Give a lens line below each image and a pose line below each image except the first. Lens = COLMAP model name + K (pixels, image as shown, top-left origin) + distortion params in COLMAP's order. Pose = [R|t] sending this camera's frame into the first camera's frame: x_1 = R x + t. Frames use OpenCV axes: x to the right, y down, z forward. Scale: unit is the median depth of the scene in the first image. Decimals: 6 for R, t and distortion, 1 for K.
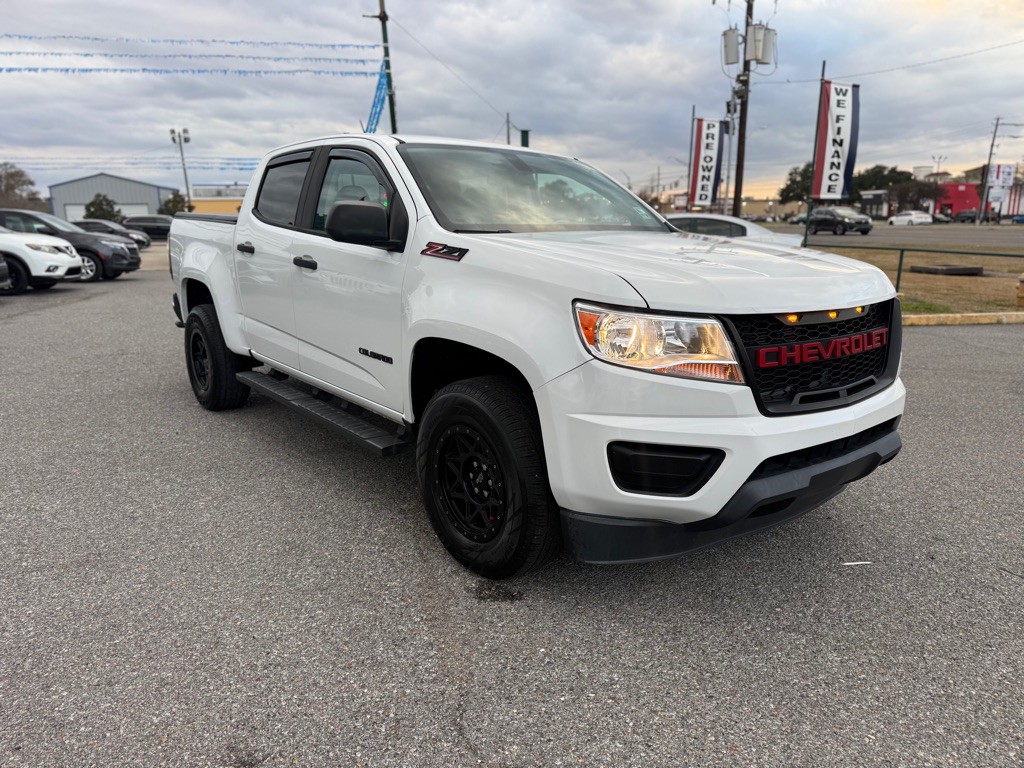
lens RADIAL K [[724.9, 0, 516.5], [0, 724.9, 378.6], [0, 0, 1]] dist [0.074629, -0.056348]
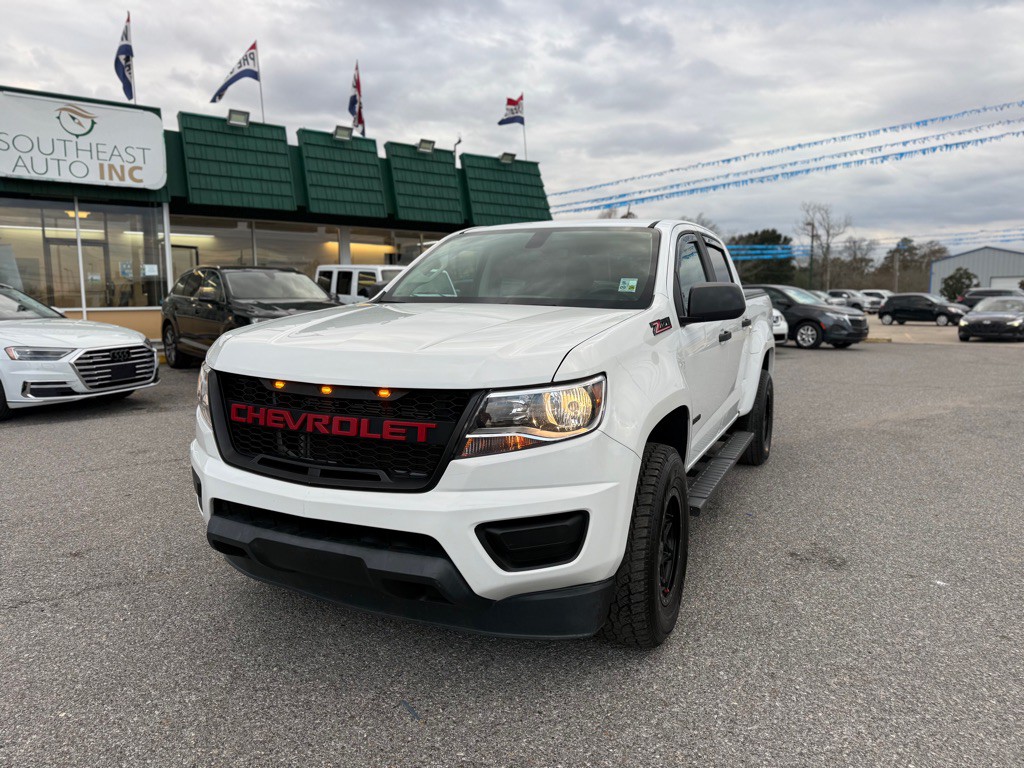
lens RADIAL K [[732.6, 0, 504.9], [0, 732.6, 384.3], [0, 0, 1]] dist [0.078969, -0.101678]
pose [[0.427110, 0.114891, -0.896871, 0.164411], [-0.194780, 0.980298, 0.032820, -0.020209], [0.882971, 0.160675, 0.441073, 0.090774]]
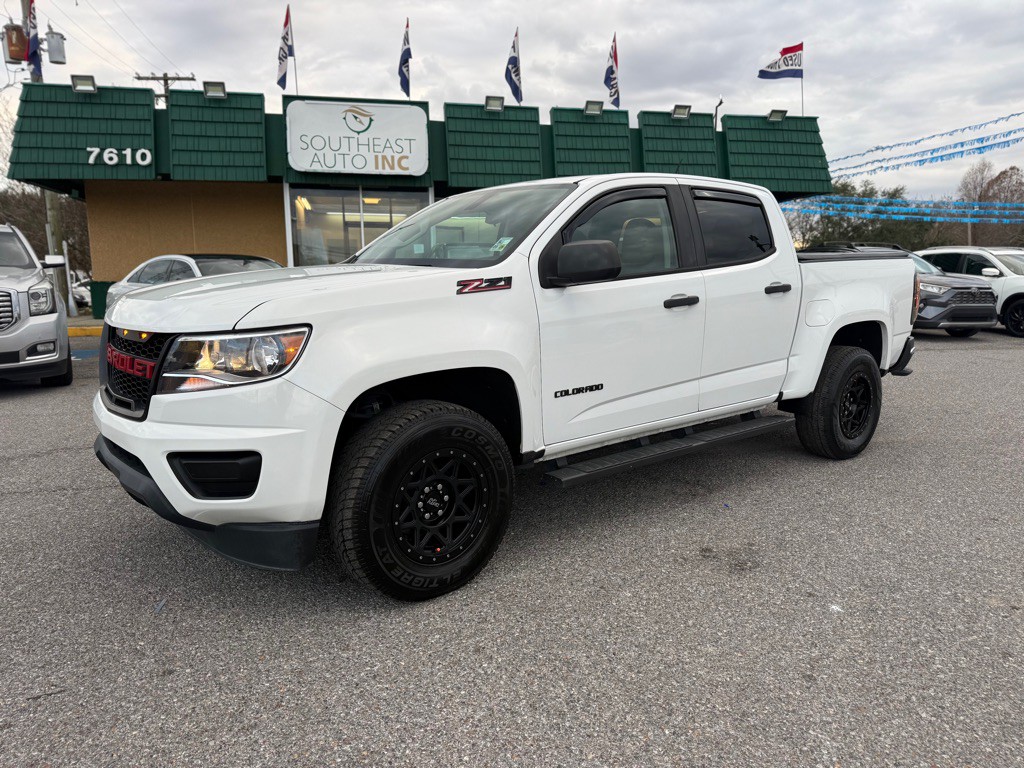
lens RADIAL K [[728.0, 0, 512.0], [0, 728.0, 384.0], [0, 0, 1]] dist [0.083035, -0.108367]
pose [[0.001578, 0.158749, -0.987318, 0.187029], [-0.208527, 0.965667, 0.154934, -0.037107], [0.978015, 0.205638, 0.034627, 0.184104]]
